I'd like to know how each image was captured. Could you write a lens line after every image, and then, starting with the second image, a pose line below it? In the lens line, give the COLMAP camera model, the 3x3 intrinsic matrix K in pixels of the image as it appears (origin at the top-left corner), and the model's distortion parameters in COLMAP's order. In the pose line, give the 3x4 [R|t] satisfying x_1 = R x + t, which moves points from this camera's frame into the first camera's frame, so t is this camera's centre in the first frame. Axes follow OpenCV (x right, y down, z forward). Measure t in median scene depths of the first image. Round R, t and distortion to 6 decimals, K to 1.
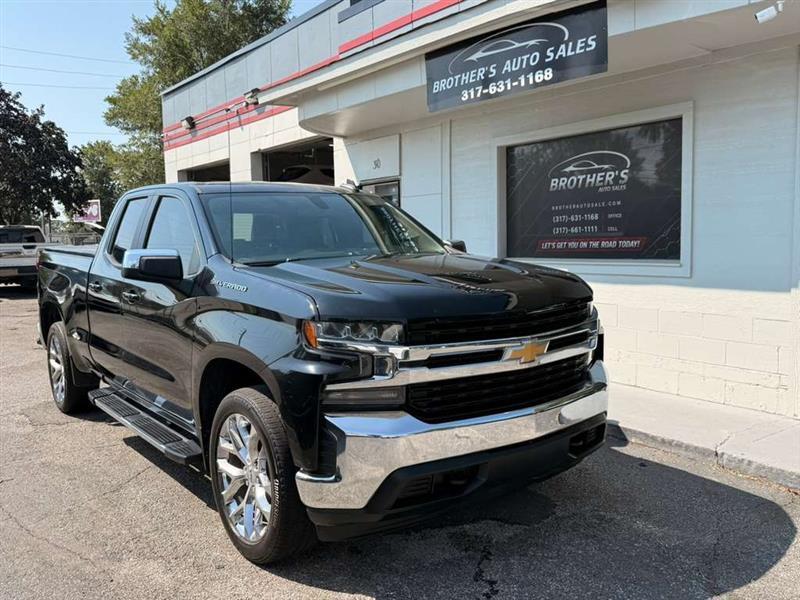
lens RADIAL K [[710.1, 0, 397.9], [0, 710.1, 300.6], [0, 0, 1]] dist [0.095189, -0.151851]
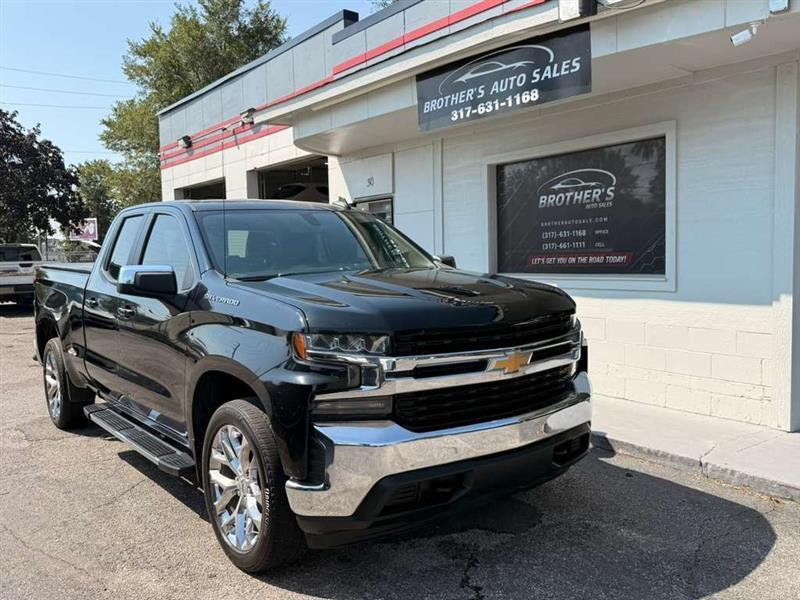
lens RADIAL K [[709.6, 0, 399.6], [0, 709.6, 299.3], [0, 0, 1]] dist [0.103940, -0.171740]
pose [[0.999972, -0.003740, 0.006555, 0.007518], [0.003909, 0.999656, -0.025918, 0.003350], [-0.006456, 0.025943, 0.999643, -0.017852]]
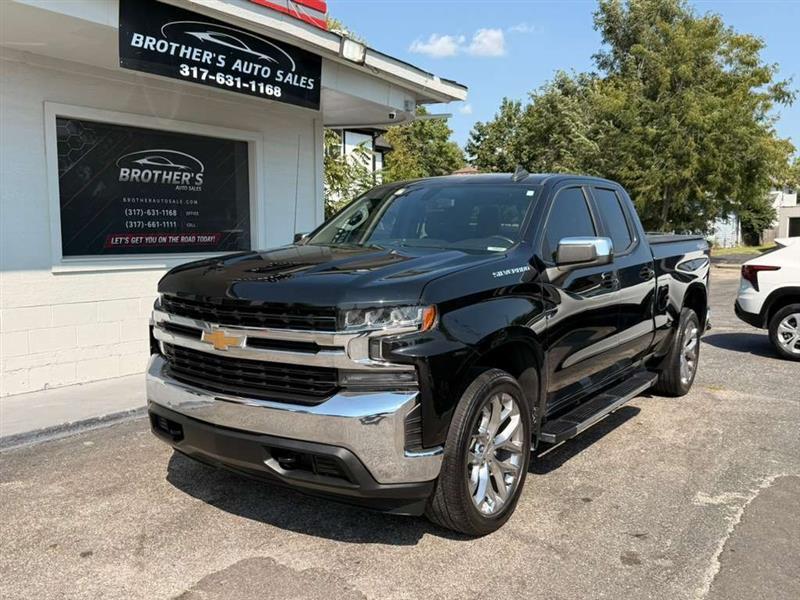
lens RADIAL K [[714.8, 0, 400.8], [0, 714.8, 303.4], [0, 0, 1]] dist [0.097092, -0.218961]
pose [[-0.301437, -0.074684, 0.950557, -0.929152], [0.086614, 0.990661, 0.105302, -0.075897], [-0.949544, 0.114073, -0.292153, 1.118110]]
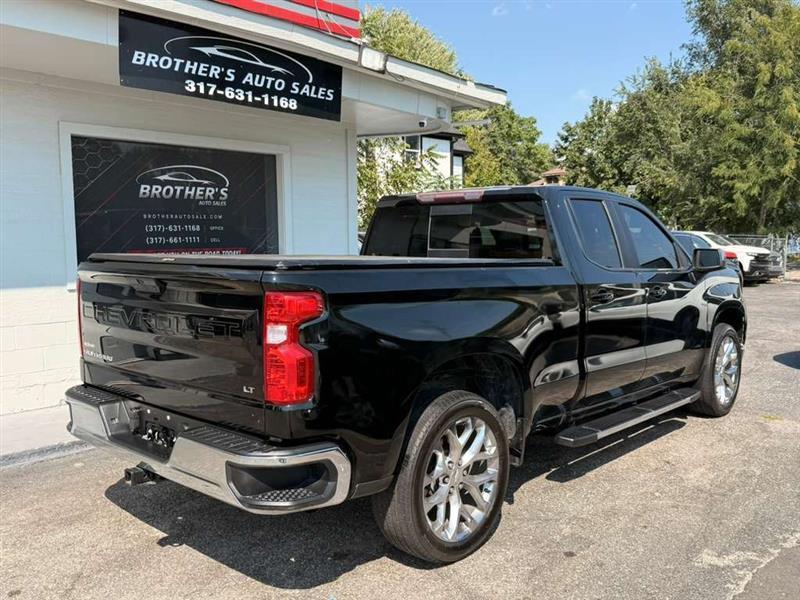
lens RADIAL K [[710.0, 0, 401.2], [0, 710.0, 301.2], [0, 0, 1]] dist [0.104554, -0.203237]
pose [[-0.174270, -0.069383, 0.982250, -0.902624], [0.095446, 0.991627, 0.086980, -0.081890], [-0.980061, 0.108910, -0.166189, 0.990272]]
